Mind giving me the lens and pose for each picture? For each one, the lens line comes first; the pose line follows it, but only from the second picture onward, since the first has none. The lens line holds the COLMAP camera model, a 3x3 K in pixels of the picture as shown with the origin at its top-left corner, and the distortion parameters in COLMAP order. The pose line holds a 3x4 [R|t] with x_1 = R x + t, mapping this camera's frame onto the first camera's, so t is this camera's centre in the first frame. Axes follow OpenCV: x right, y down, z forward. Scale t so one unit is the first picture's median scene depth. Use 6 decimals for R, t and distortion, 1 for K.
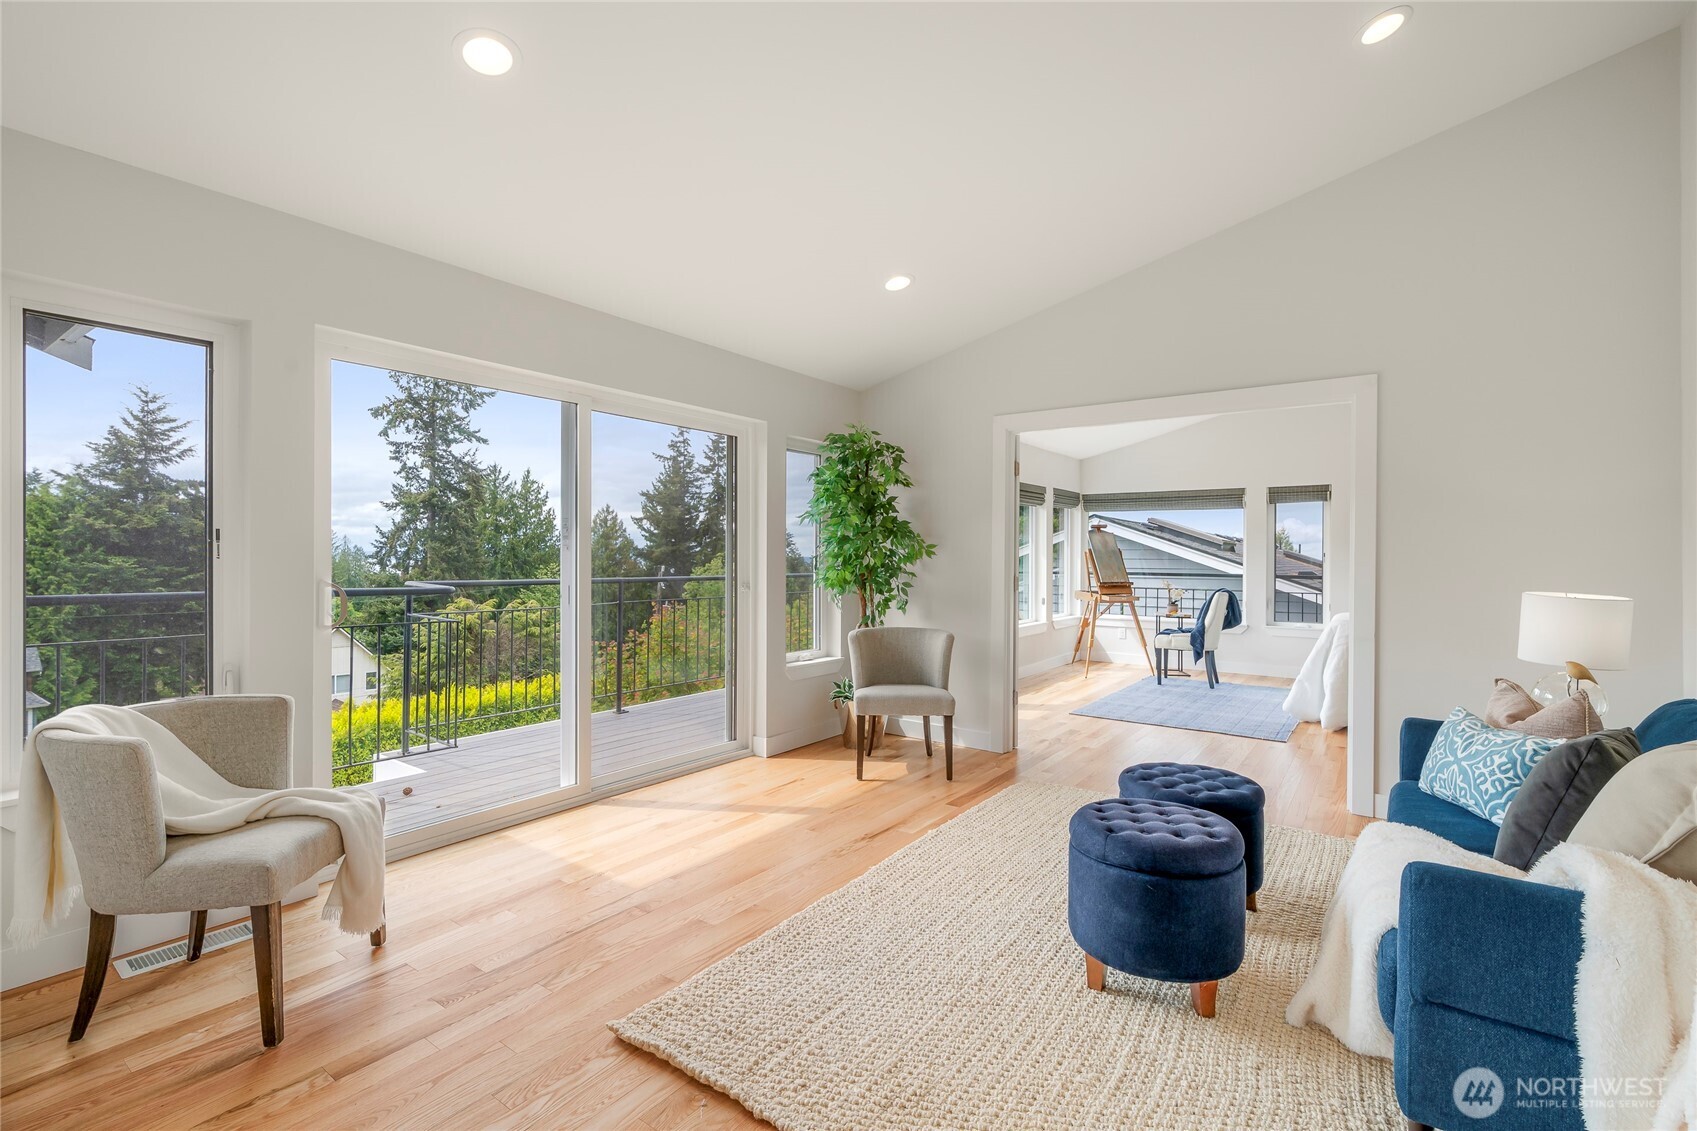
lens RADIAL K [[782.2, 0, 856.2], [0, 782.2, 547.0], [0, 0, 1]] dist [-0.007018, 0.000655]
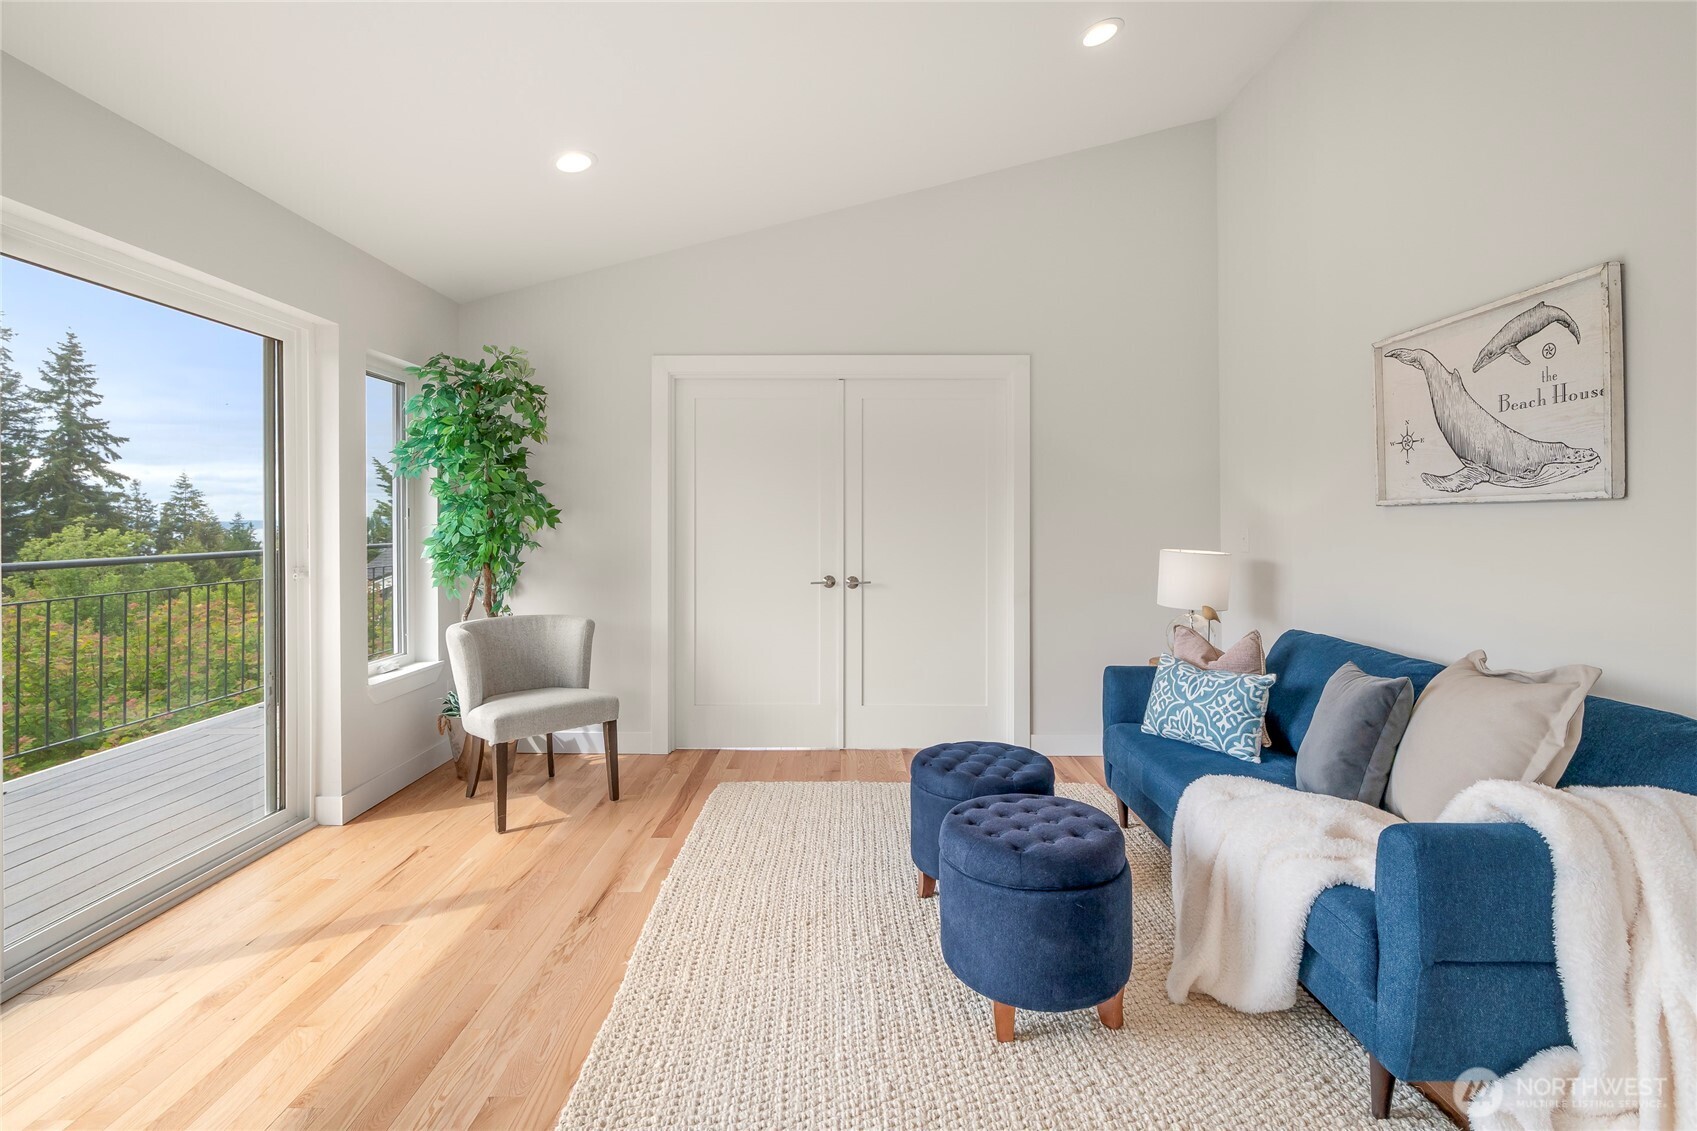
lens RADIAL K [[782.2, 0, 862.6], [0, 782.2, 517.7], [0, 0, 1]] dist [-0.007018, 0.000655]
pose [[0.806860, -0.004121, 0.590728, -0.197556], [-0.001961, 0.999951, 0.009654, -0.002107], [-0.590739, -0.008947, 0.806813, 0.267373]]
